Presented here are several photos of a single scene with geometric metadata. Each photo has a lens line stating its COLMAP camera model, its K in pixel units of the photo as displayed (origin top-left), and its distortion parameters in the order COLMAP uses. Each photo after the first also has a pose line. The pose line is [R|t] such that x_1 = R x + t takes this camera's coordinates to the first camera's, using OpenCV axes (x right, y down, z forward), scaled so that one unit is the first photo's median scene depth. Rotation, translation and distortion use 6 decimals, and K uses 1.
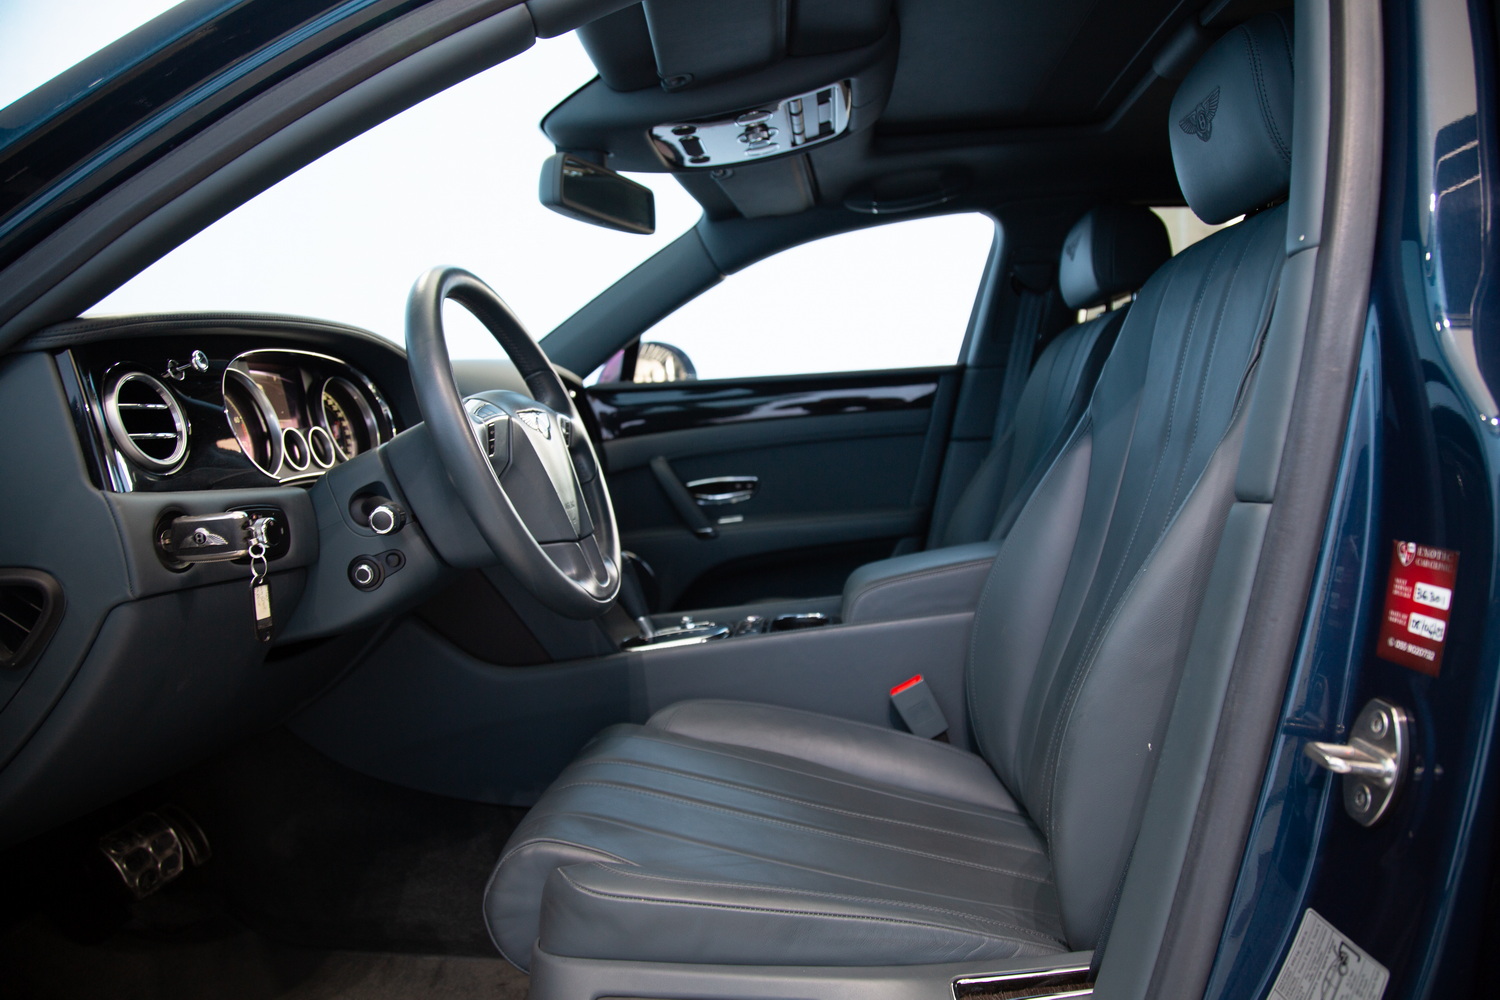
lens RADIAL K [[972.7, 0, 750.0], [0, 972.7, 500.0], [0, 0, 1]] dist [-0.089166, 0.005130]
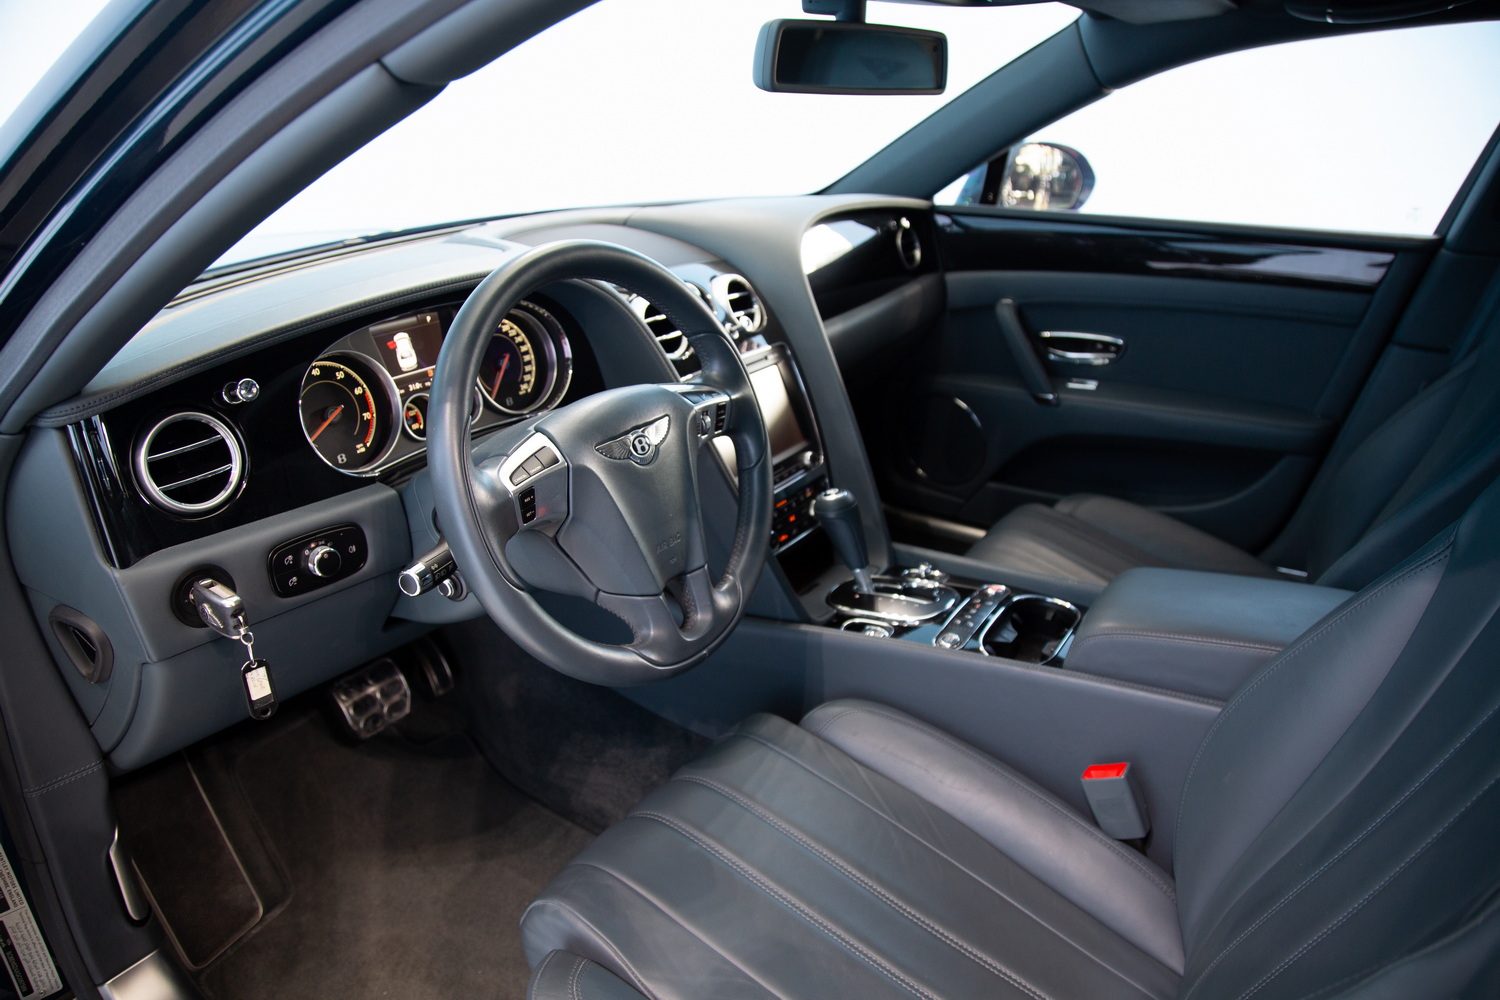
lens RADIAL K [[972.7, 0, 750.0], [0, 972.7, 500.0], [0, 0, 1]] dist [-0.089166, 0.005130]
pose [[0.877289, 0.224882, -0.424020, 0.170082], [-0.077706, 0.938335, 0.336881, -0.237395], [0.473631, -0.262593, 0.840666, 0.238122]]
